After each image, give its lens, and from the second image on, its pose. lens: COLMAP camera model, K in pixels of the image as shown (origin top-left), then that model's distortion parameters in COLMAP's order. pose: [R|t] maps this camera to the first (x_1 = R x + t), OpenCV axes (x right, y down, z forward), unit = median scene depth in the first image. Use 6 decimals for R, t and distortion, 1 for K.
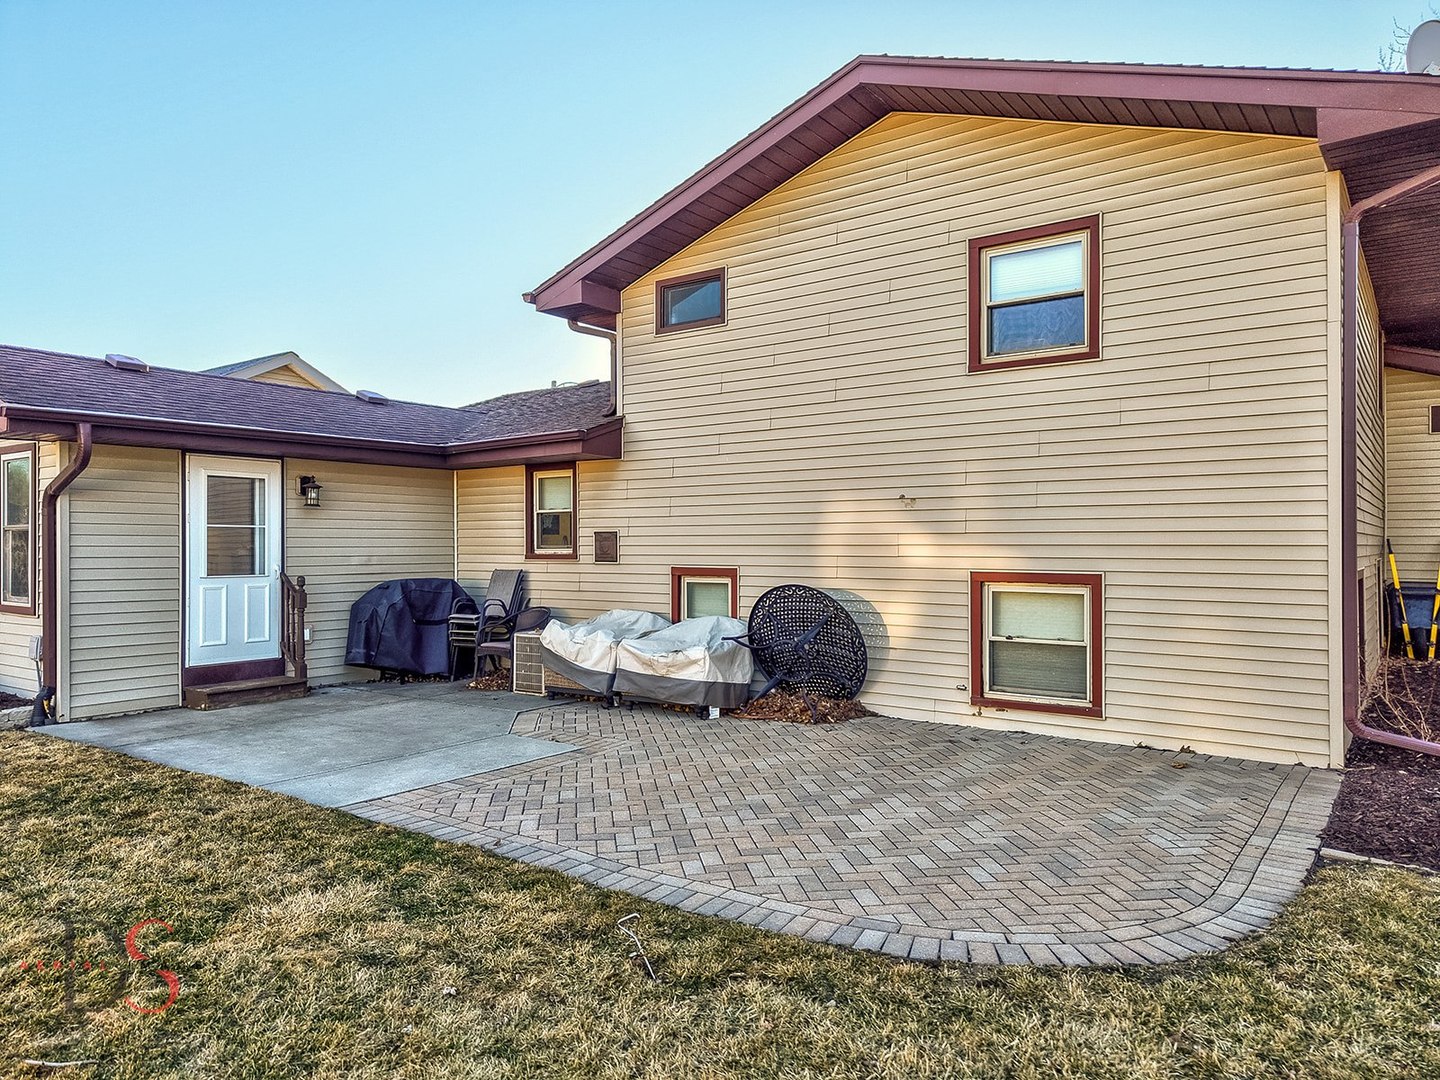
lens RADIAL K [[980.6, 0, 714.5], [0, 980.6, 543.7], [0, 0, 1]] dist [0.024621, -0.000297]
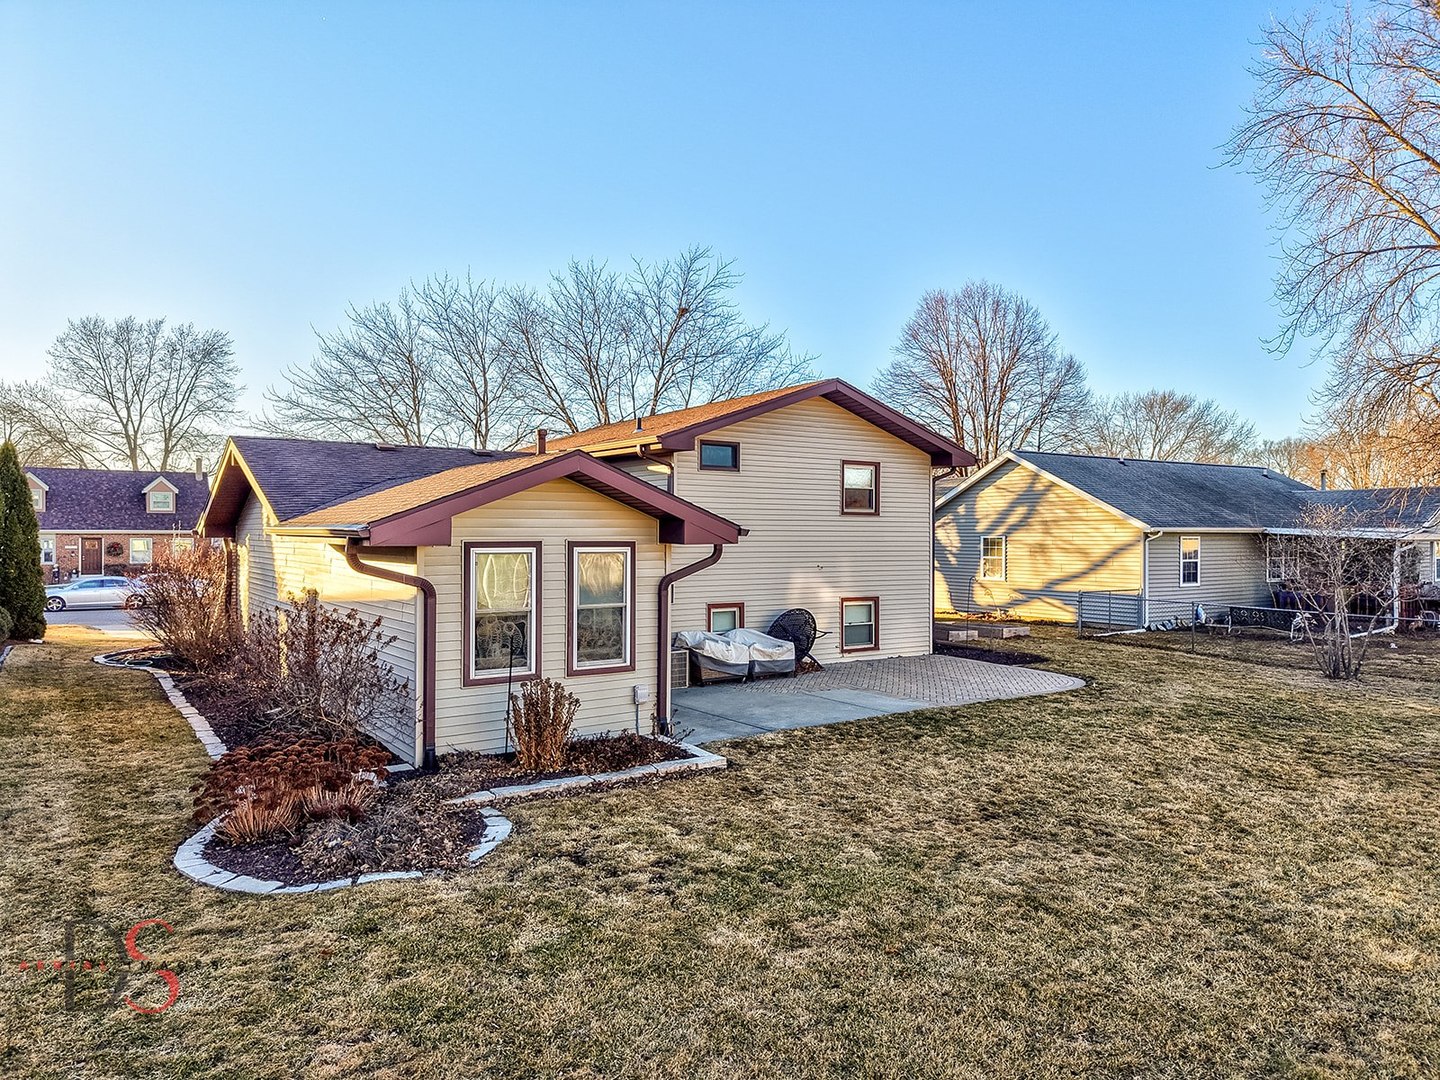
lens RADIAL K [[990.8, 0, 720.0], [0, 990.8, 540.0], [0, 0, 1]] dist [0.030882, -0.001126]
pose [[0.303861, -0.001184, 0.952716, -2.048717], [-0.005170, 0.999982, 0.002892, -0.113228], [-0.952702, -0.005805, 0.303849, 0.526583]]
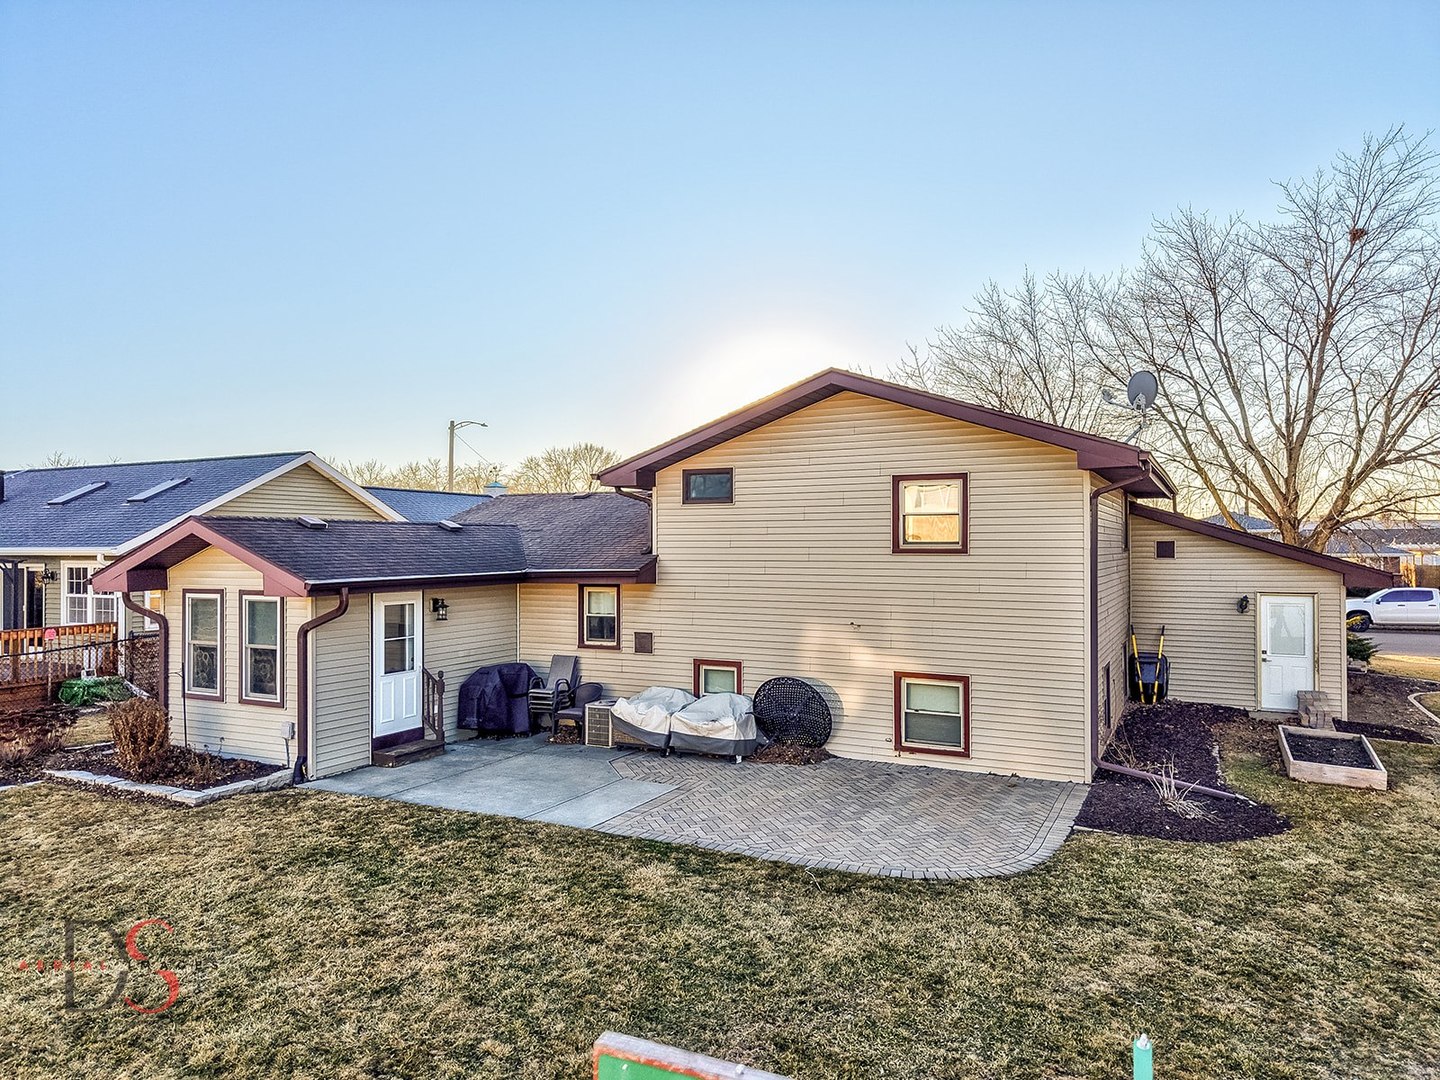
lens RADIAL K [[990.8, 0, 720.0], [0, 990.8, 540.0], [0, 0, 1]] dist [0.030882, -0.001126]
pose [[0.985932, 0.000995, 0.167145, -0.307016], [-0.000860, 0.999999, -0.000879, -0.187470], [-0.167146, 0.000723, 0.985932, -0.606250]]
